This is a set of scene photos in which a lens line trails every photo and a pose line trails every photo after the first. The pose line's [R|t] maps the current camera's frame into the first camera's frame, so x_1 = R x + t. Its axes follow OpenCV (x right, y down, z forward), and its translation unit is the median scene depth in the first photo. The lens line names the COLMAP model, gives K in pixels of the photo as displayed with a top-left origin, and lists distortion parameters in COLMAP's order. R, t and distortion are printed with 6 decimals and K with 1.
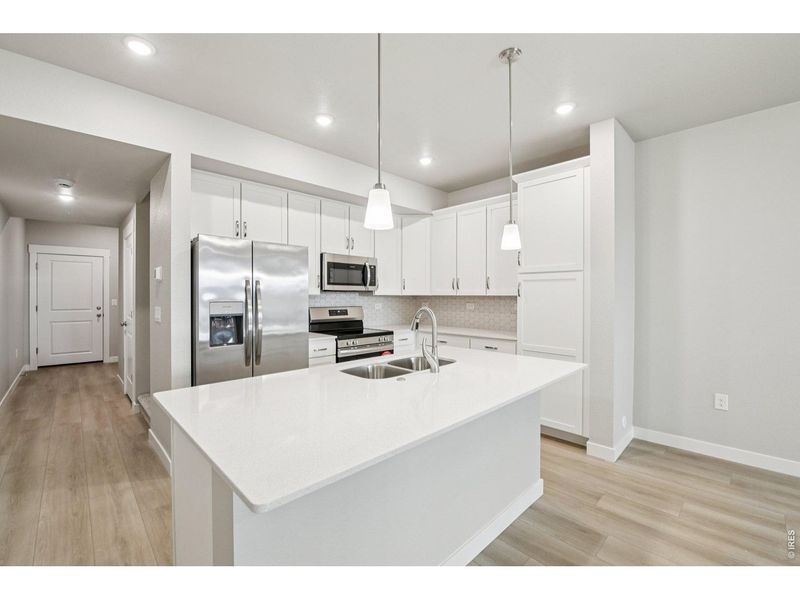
lens RADIAL K [[349.6, 0, 396.1], [0, 349.6, 297.4], [0, 0, 1]] dist [-0.008031, -0.003666]
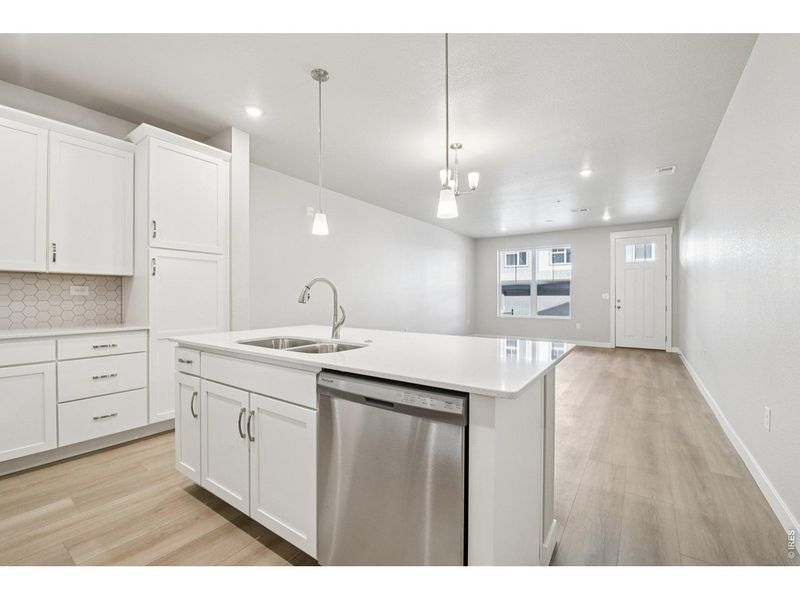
lens RADIAL K [[349.6, 0, 388.3], [0, 349.6, 299.2], [0, 0, 1]] dist [-0.008031, -0.003666]
pose [[-0.187732, -0.006409, 0.982199, -0.660593], [0.005197, 0.999958, 0.007518, 0.060127], [-0.982207, 0.006516, -0.187690, 0.723608]]
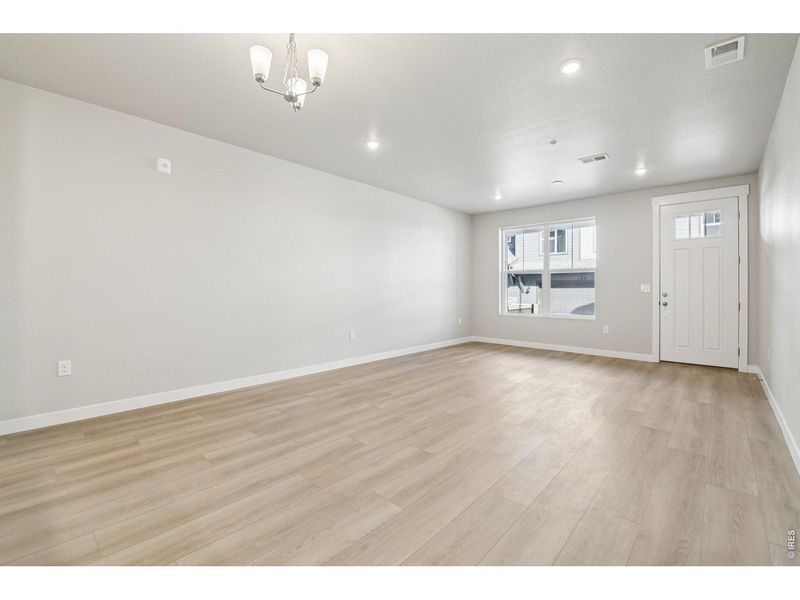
lens RADIAL K [[349.6, 0, 400.9], [0, 349.6, 291.6], [0, 0, 1]] dist [-0.008031, -0.003666]
pose [[-0.074383, -0.006712, 0.997207, -0.143365], [0.005095, 0.999962, 0.007111, 0.064150], [-0.997217, 0.005609, -0.074346, 0.065719]]
